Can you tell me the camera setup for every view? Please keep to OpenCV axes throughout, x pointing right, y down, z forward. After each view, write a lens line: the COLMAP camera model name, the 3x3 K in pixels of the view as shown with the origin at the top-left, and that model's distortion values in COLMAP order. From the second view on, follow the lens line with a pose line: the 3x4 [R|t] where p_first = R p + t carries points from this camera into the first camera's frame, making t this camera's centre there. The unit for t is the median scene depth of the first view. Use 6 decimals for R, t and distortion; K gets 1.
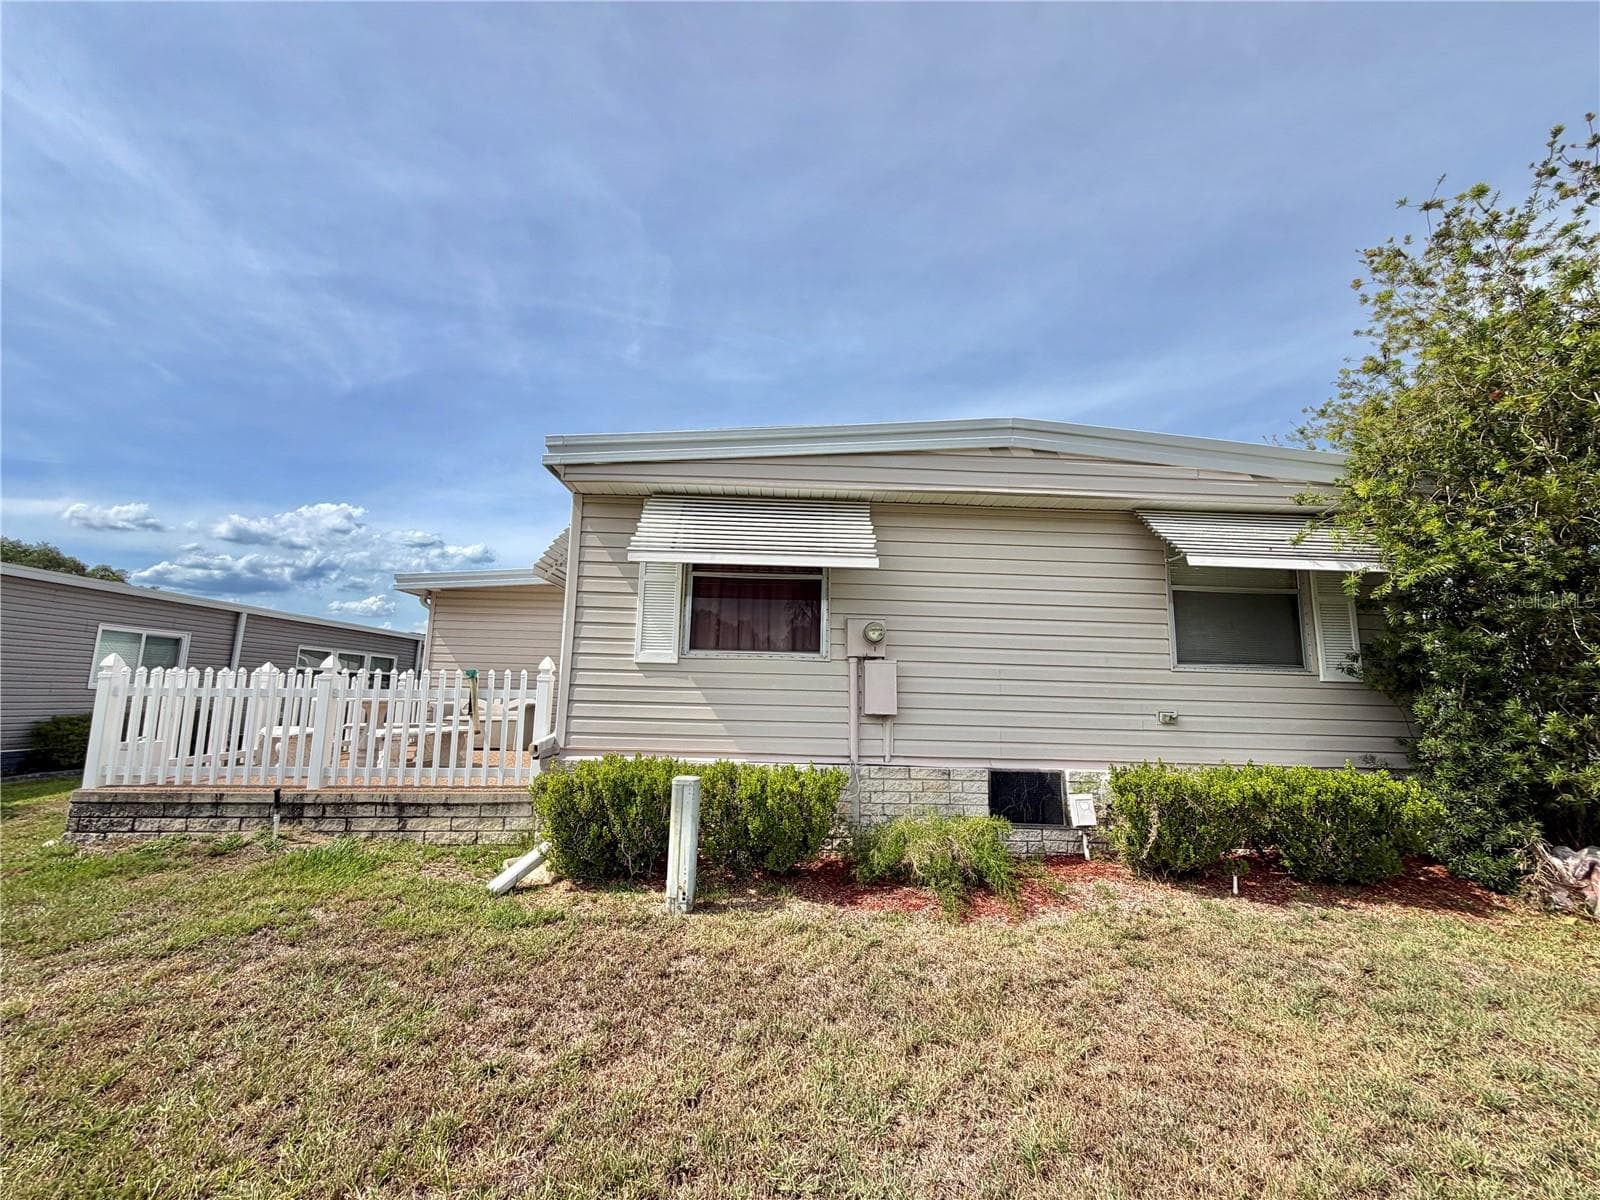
lens RADIAL K [[640.1, 0, 803.3], [0, 640.1, 596.9], [0, 0, 1]] dist [-0.001248, 0.001150]
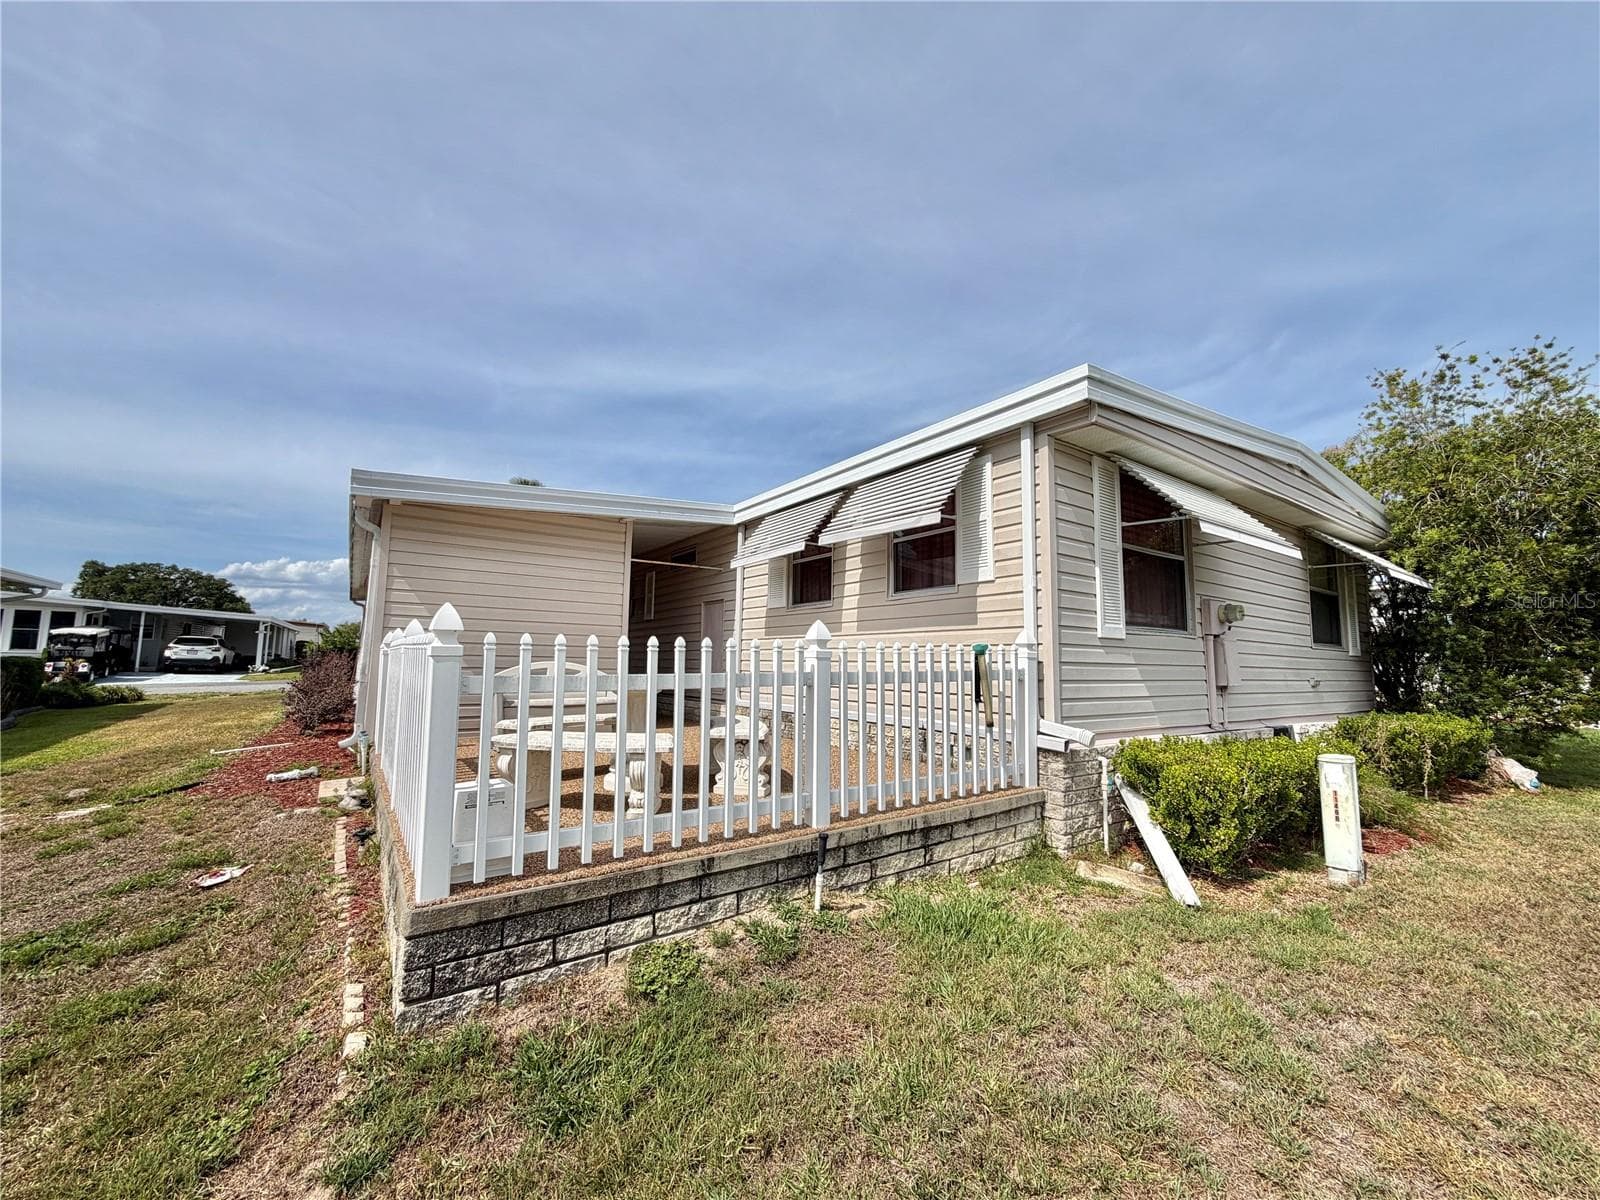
lens RADIAL K [[640.1, 0, 806.1], [0, 640.1, 602.4], [0, 0, 1]] dist [-0.001248, 0.001150]
pose [[0.830855, 0.044262, 0.554727, -1.158189], [-0.082588, 0.995601, 0.044258, 0.049352], [-0.550327, -0.082586, 0.830855, 0.498378]]
